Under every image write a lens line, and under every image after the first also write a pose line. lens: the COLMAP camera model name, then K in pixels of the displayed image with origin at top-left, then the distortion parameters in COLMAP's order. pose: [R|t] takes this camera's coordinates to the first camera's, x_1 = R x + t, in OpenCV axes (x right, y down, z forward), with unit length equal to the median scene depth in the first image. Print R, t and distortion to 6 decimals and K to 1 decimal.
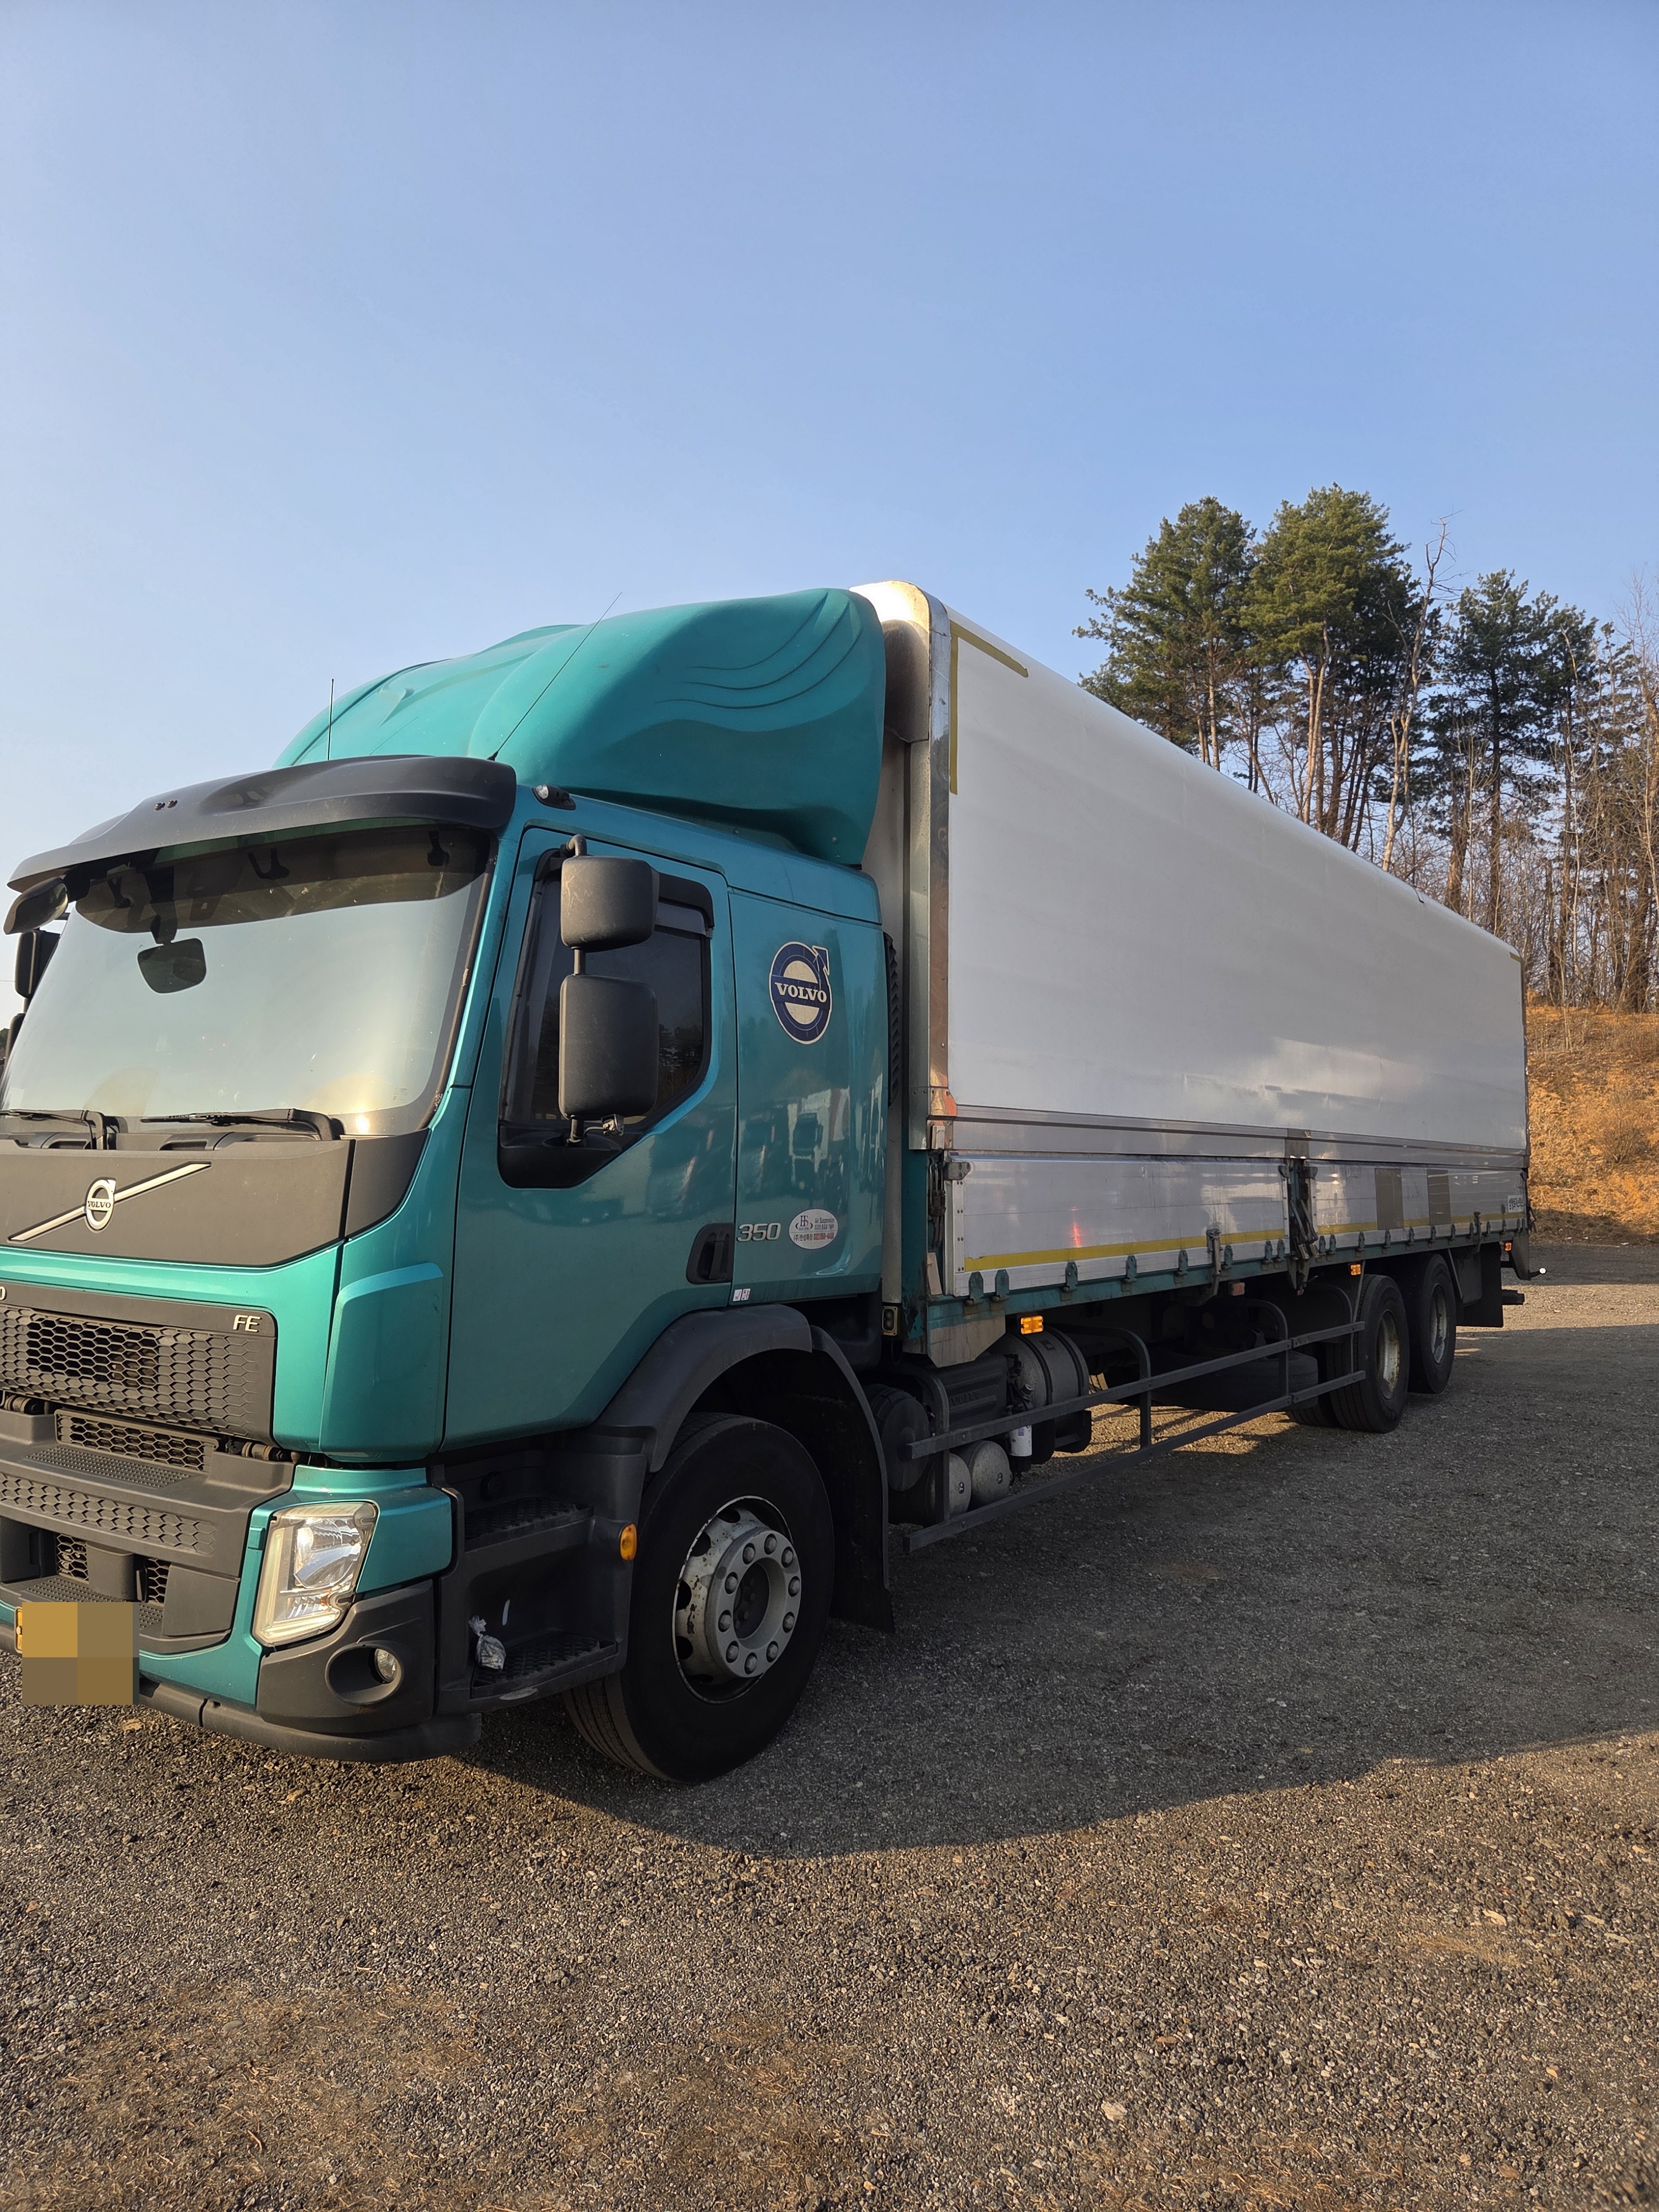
lens RADIAL K [[1472.1, 0, 815.2], [0, 1472.1, 1115.6], [0, 0, 1]] dist [0.059674, -0.024613]
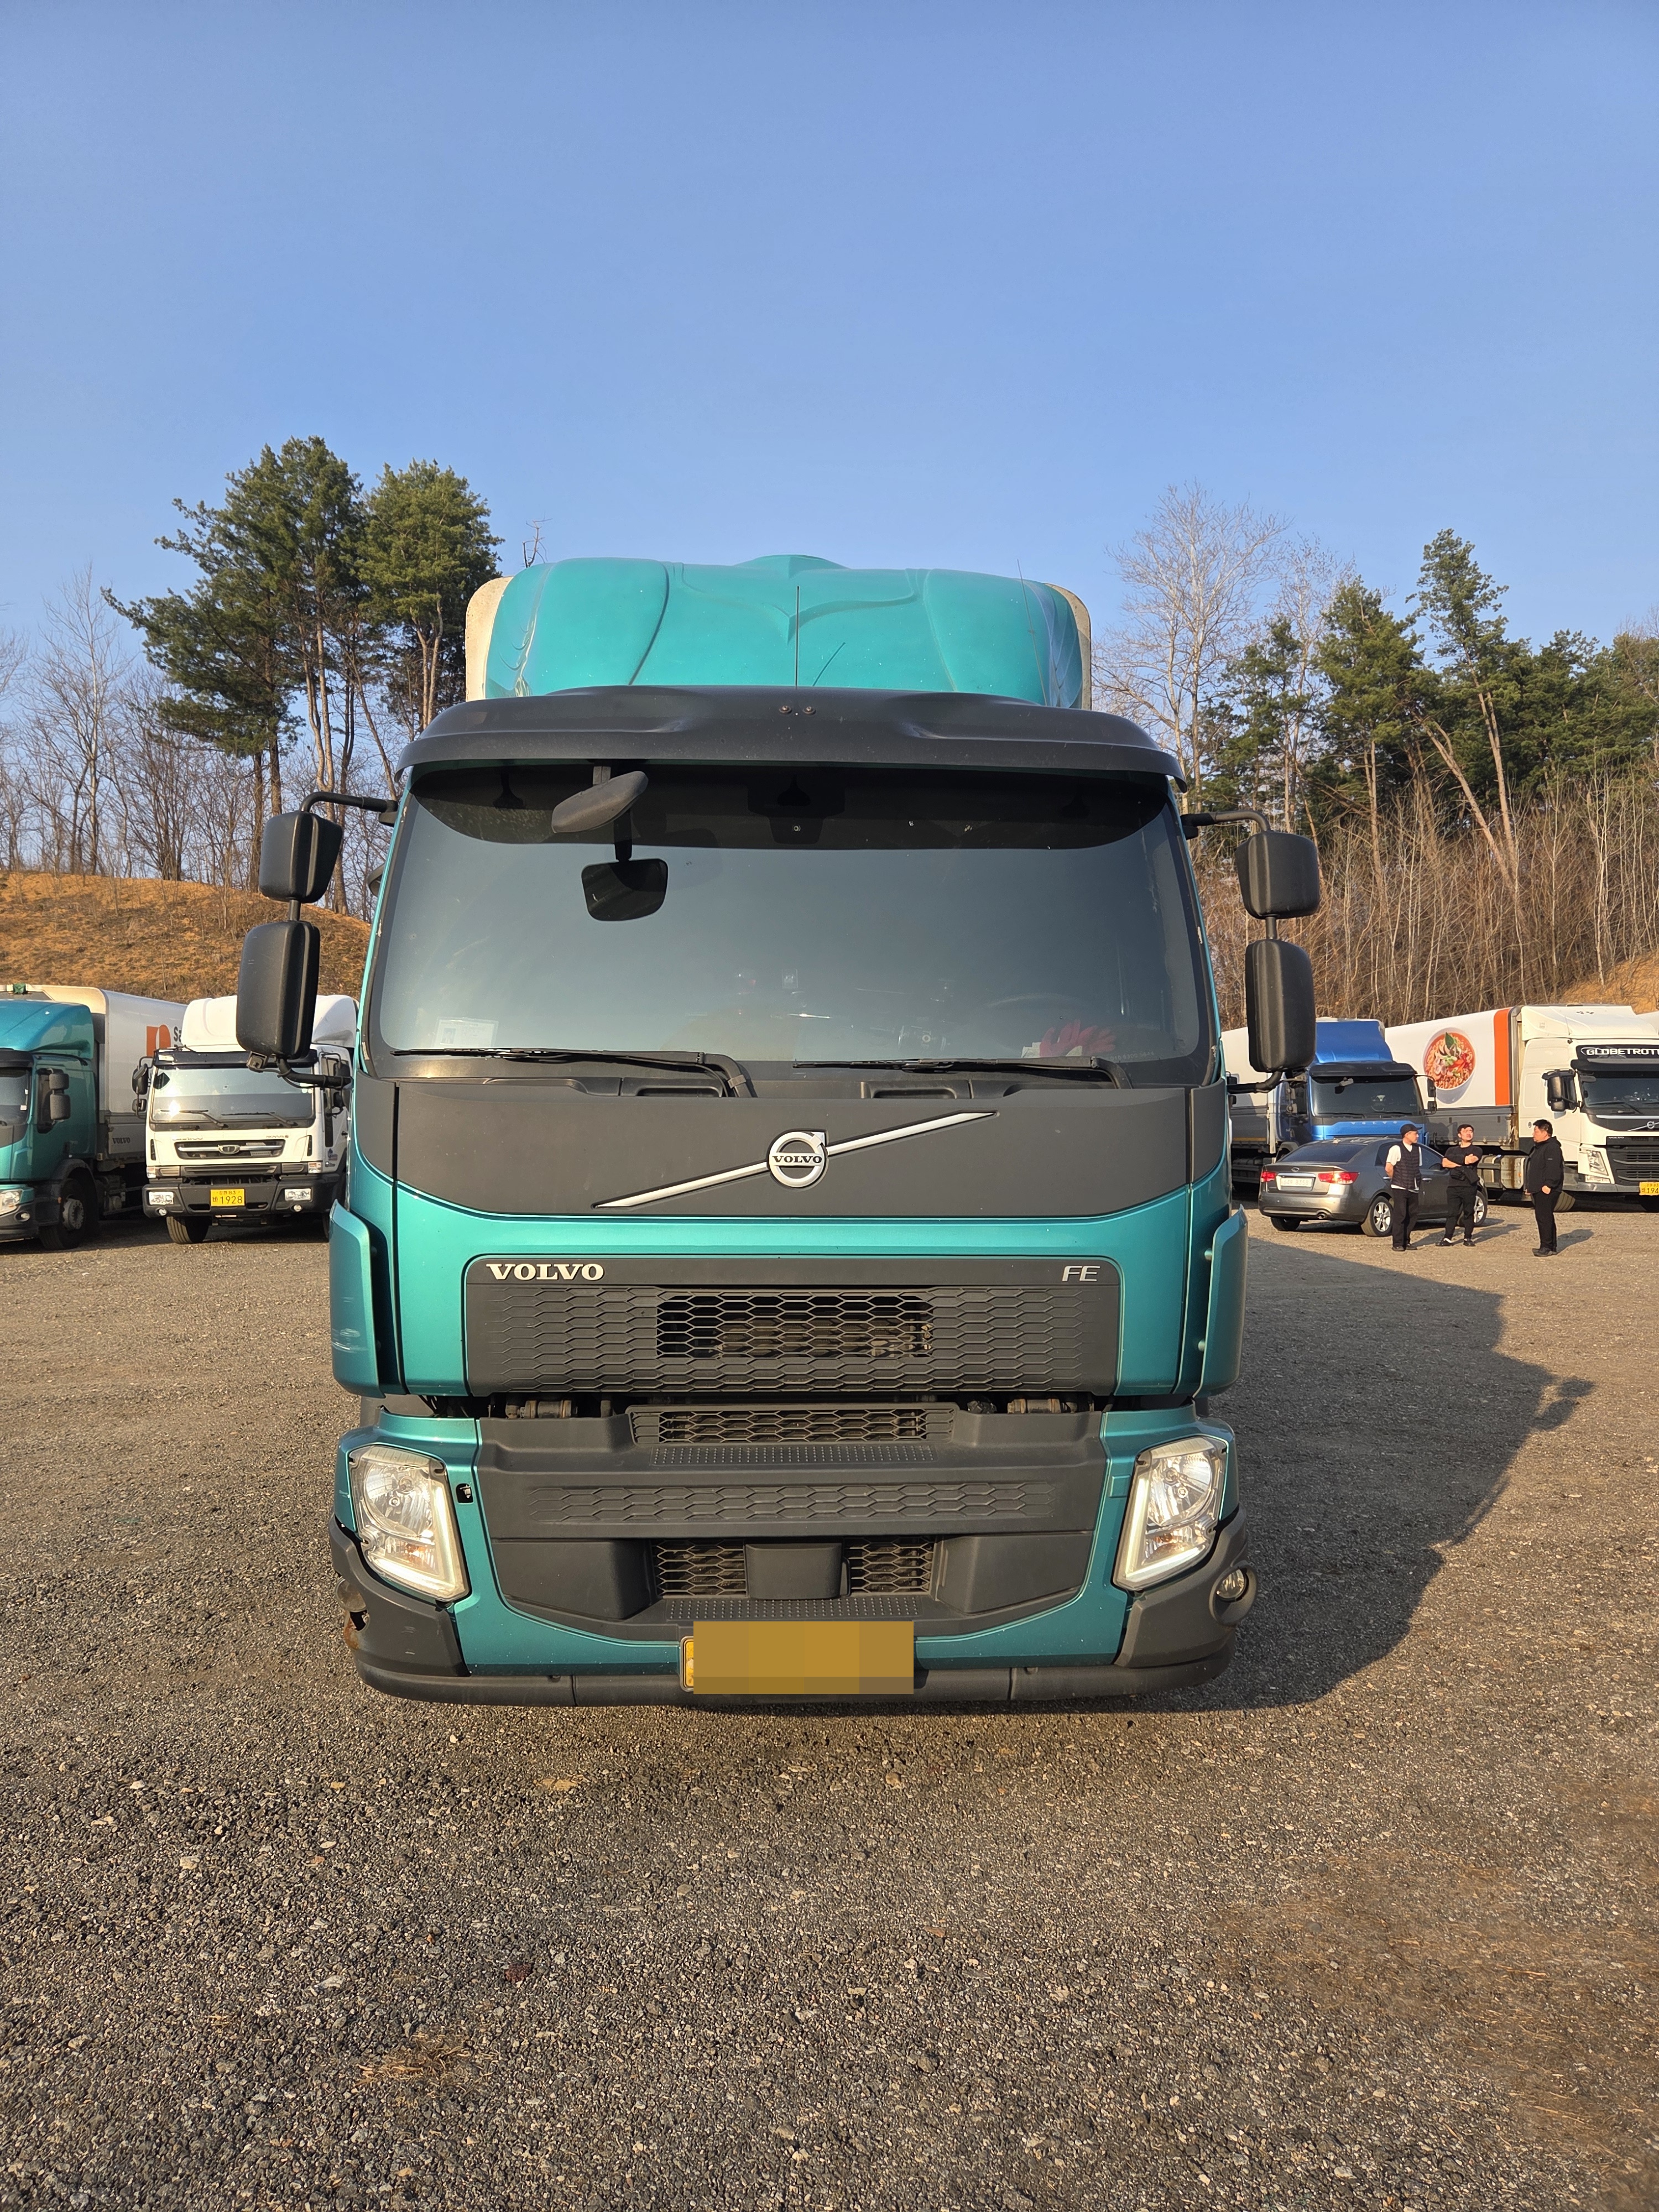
lens RADIAL K [[1472.1, 0, 832.7], [0, 1472.1, 1093.1], [0, 0, 1]] dist [0.059674, -0.024613]
pose [[0.789655, 0.005131, 0.613530, -0.772746], [-0.012176, 0.999899, 0.007310, 0.010235], [-0.613430, -0.013243, 0.789638, 0.227984]]
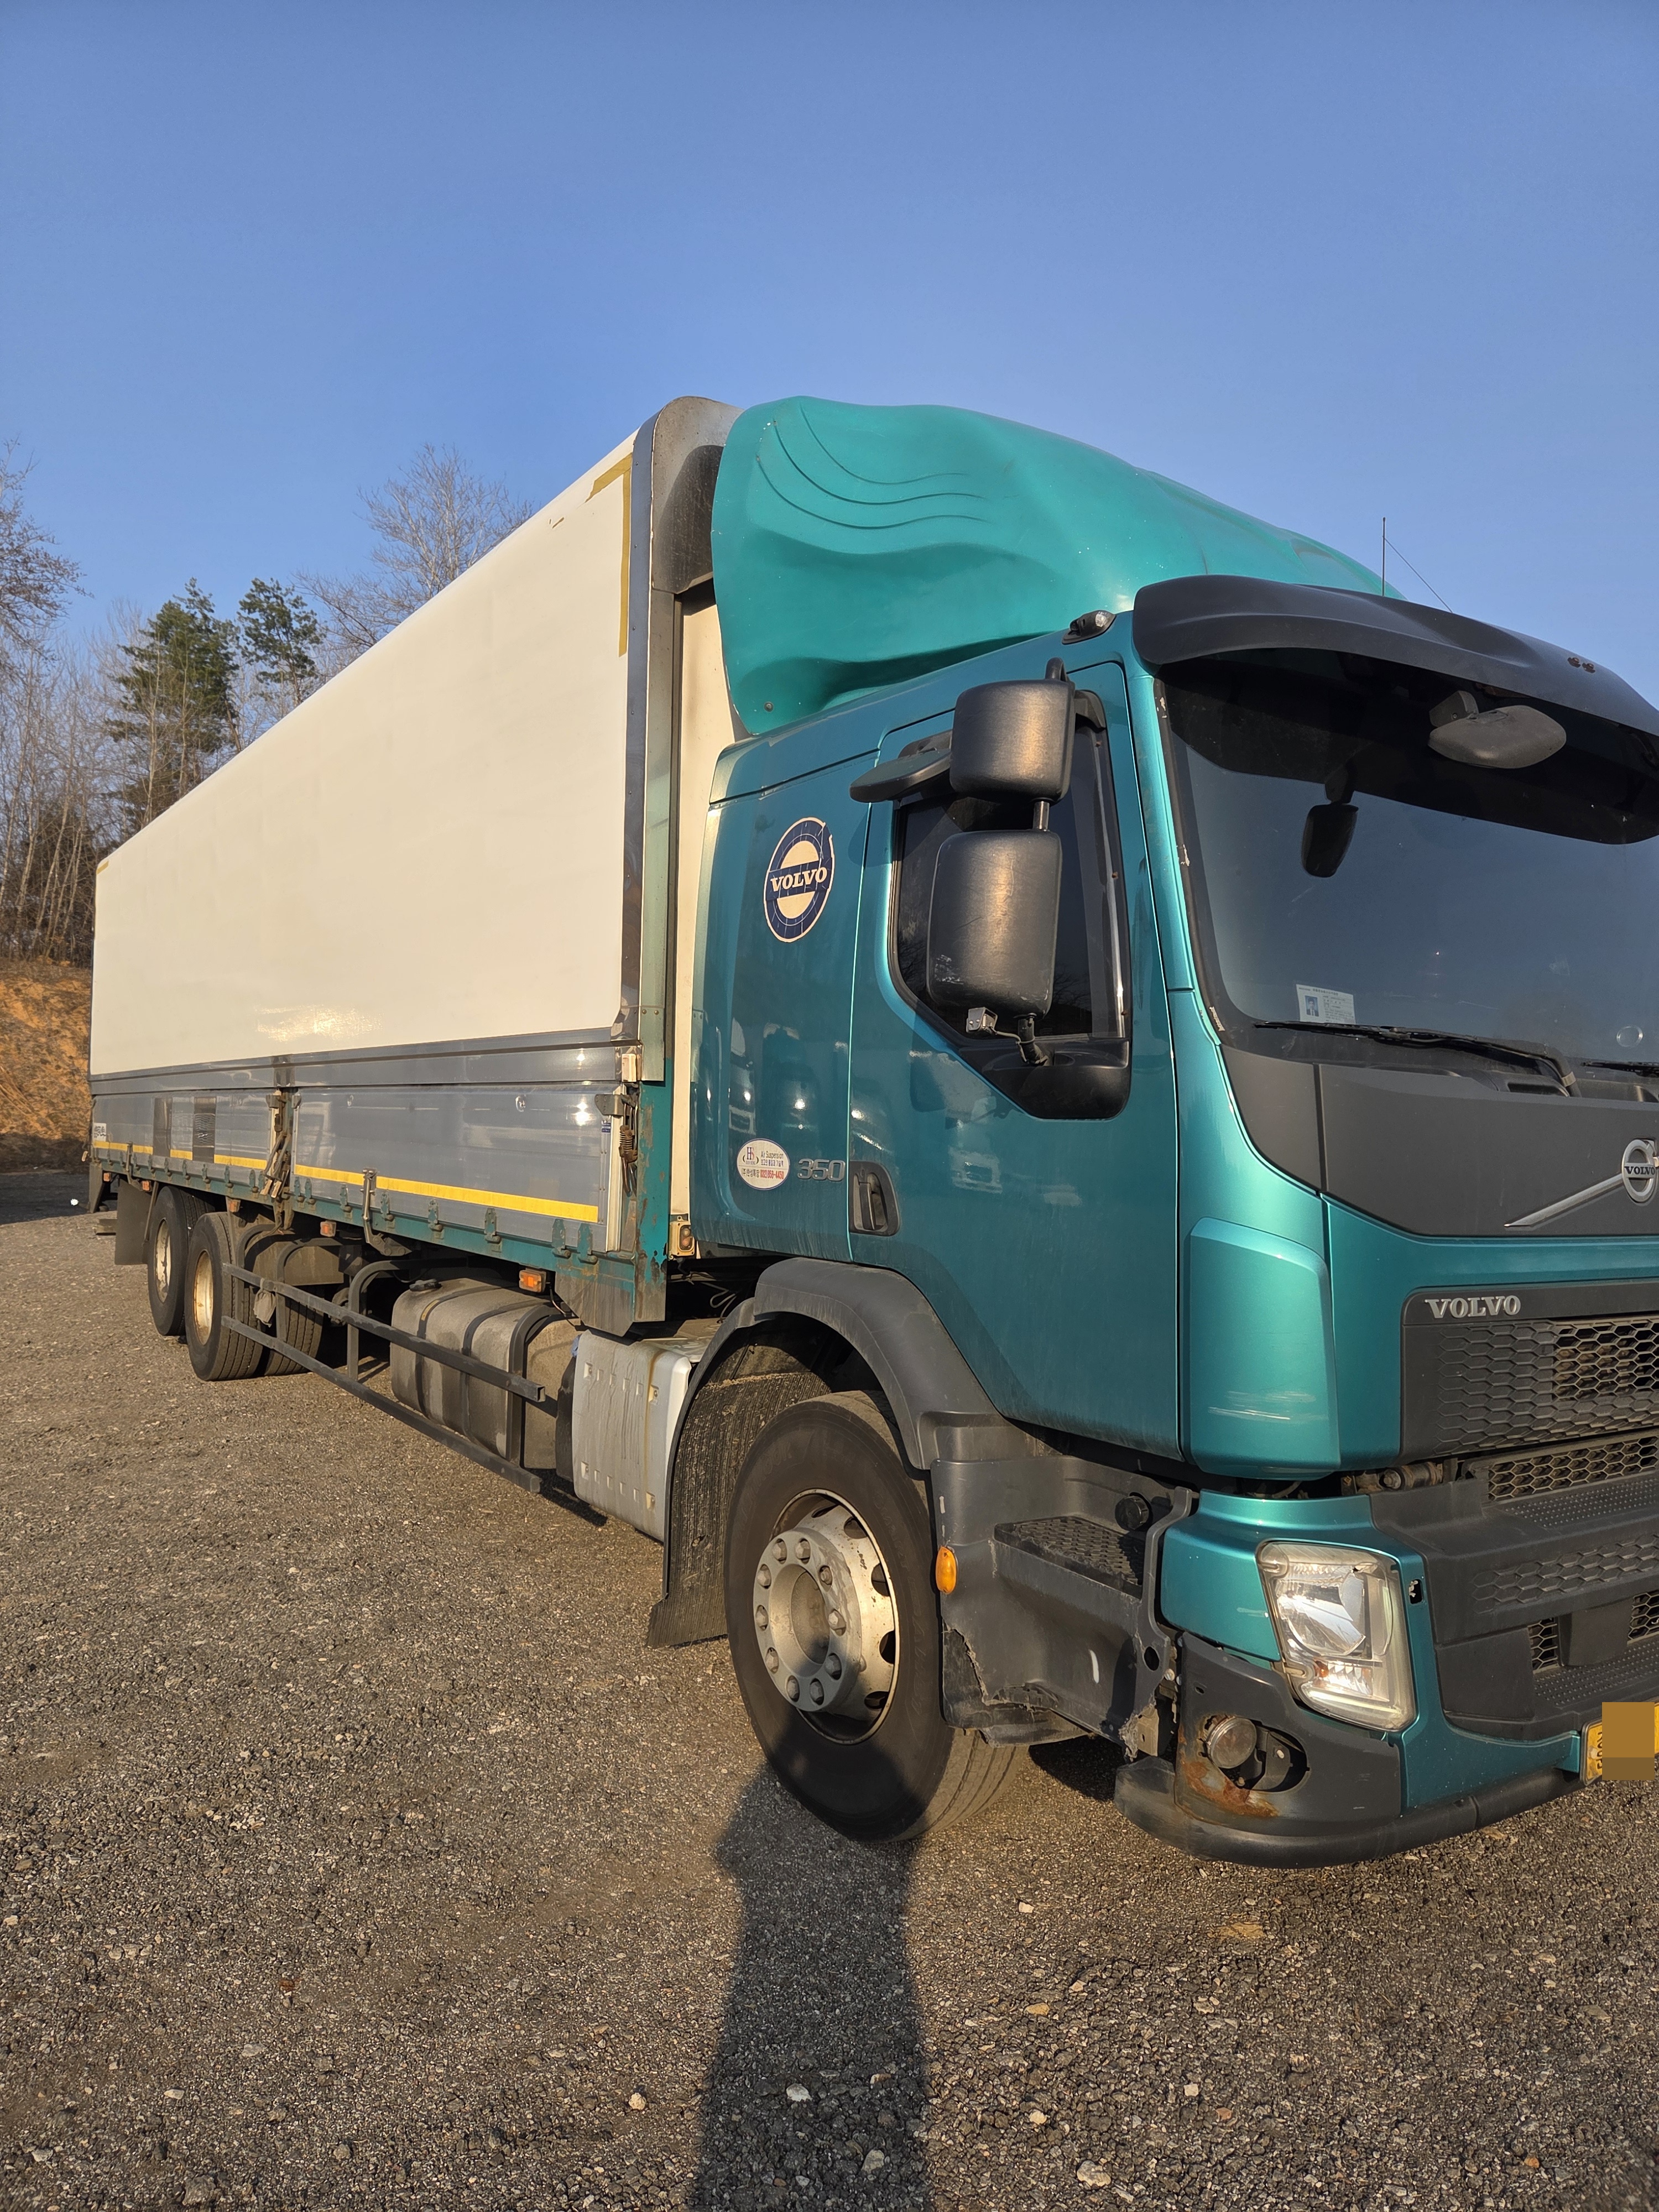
lens RADIAL K [[1472.1, 0, 829.4], [0, 1472.1, 1092.5], [0, 0, 1]] dist [0.059674, -0.024613]
pose [[0.343765, 0.015516, 0.938928, -1.064066], [-0.052842, 0.998599, 0.002845, 0.029716], [-0.937568, -0.050593, 0.344103, 0.874219]]
